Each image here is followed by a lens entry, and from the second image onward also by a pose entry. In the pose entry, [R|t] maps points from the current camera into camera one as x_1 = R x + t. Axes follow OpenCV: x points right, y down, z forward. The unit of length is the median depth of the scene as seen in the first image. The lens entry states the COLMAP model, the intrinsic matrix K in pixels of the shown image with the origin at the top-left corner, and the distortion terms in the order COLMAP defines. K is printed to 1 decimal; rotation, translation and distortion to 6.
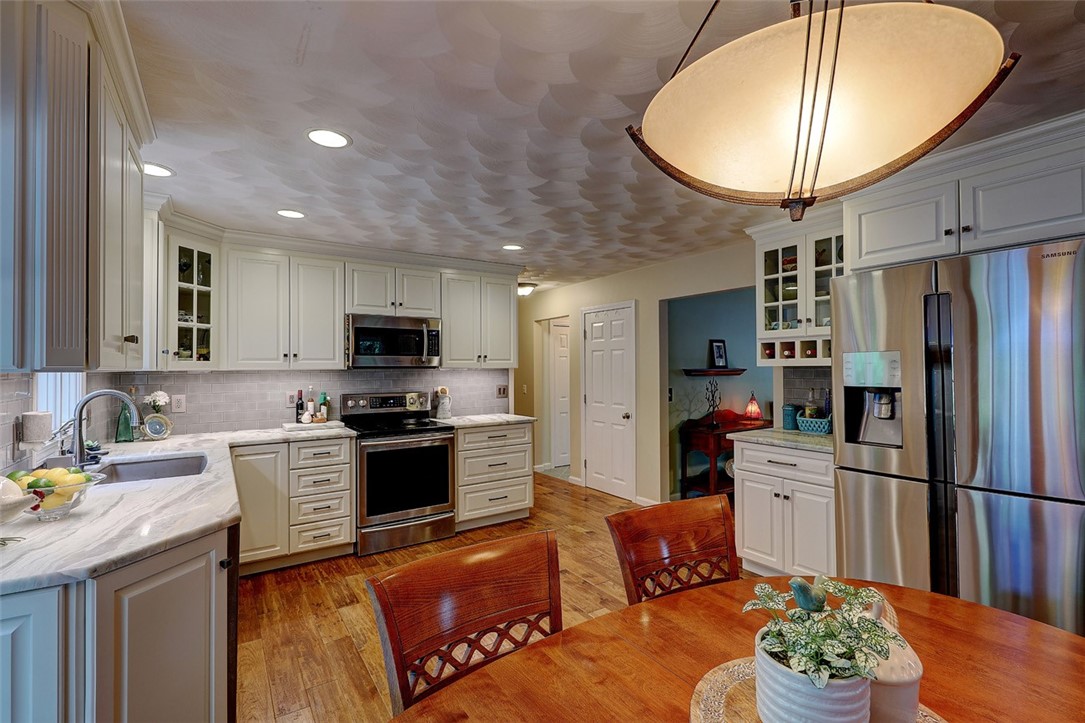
lens RADIAL K [[497.7, 0, 546.0], [0, 497.7, 362.9], [0, 0, 1]] dist [0.001195, -0.000153]
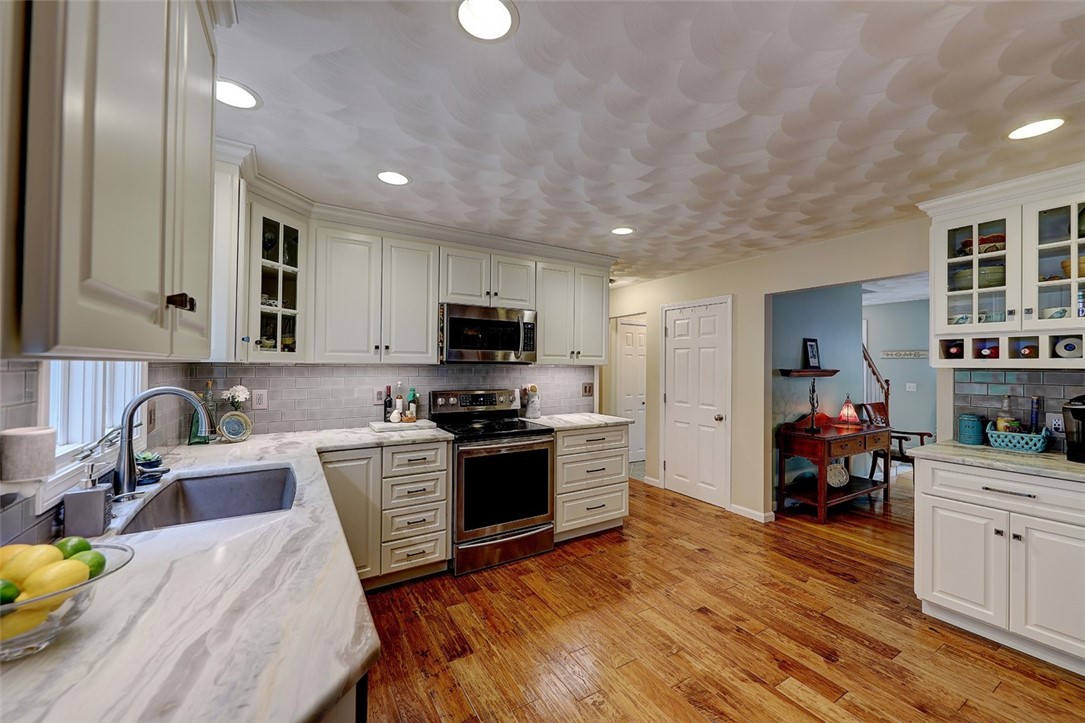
lens RADIAL K [[423.9, 0, 545.1], [0, 423.9, 360.3], [0, 0, 1]] dist [0.002486, -0.001445]
pose [[0.999070, 0.014469, -0.040626, -0.190850], [-0.014527, 0.999894, -0.001145, 0.004622], [0.040605, 0.001734, 0.999174, 0.253081]]
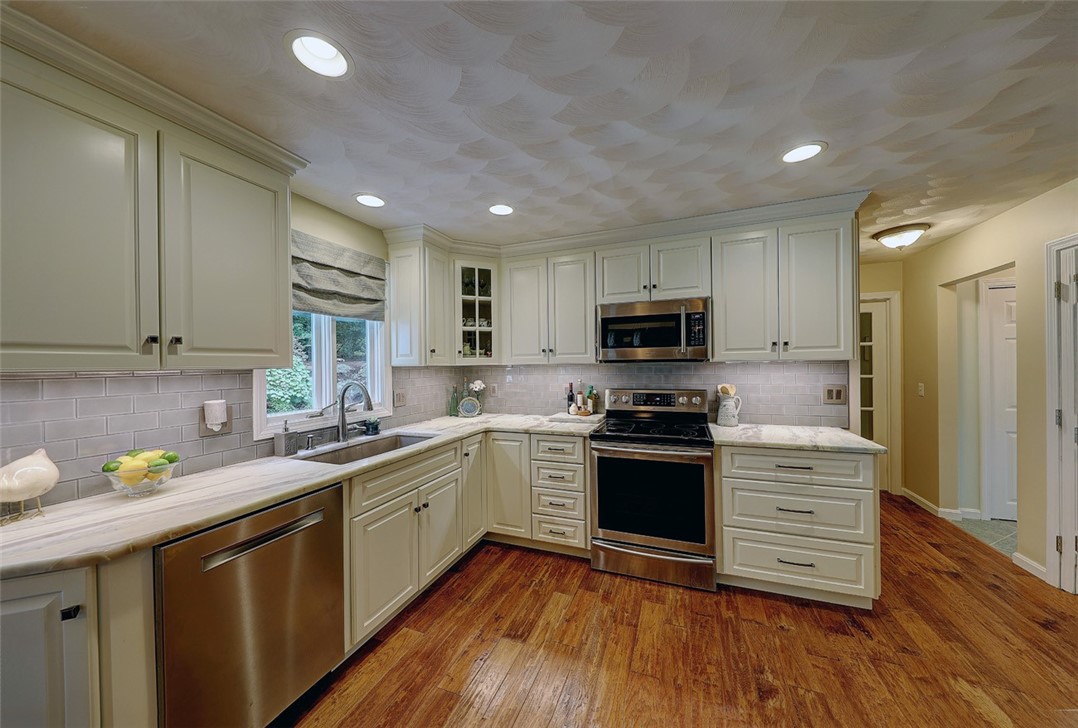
lens RADIAL K [[359.2, 0, 543.2], [0, 359.2, 363.7], [0, 0, 1]] dist [-0.002561, -0.001114]
pose [[0.574800, -0.000229, -0.818294, 0.112398], [0.019345, 0.999724, 0.013309, 0.002348], [0.818065, -0.023480, 0.574646, 0.555844]]
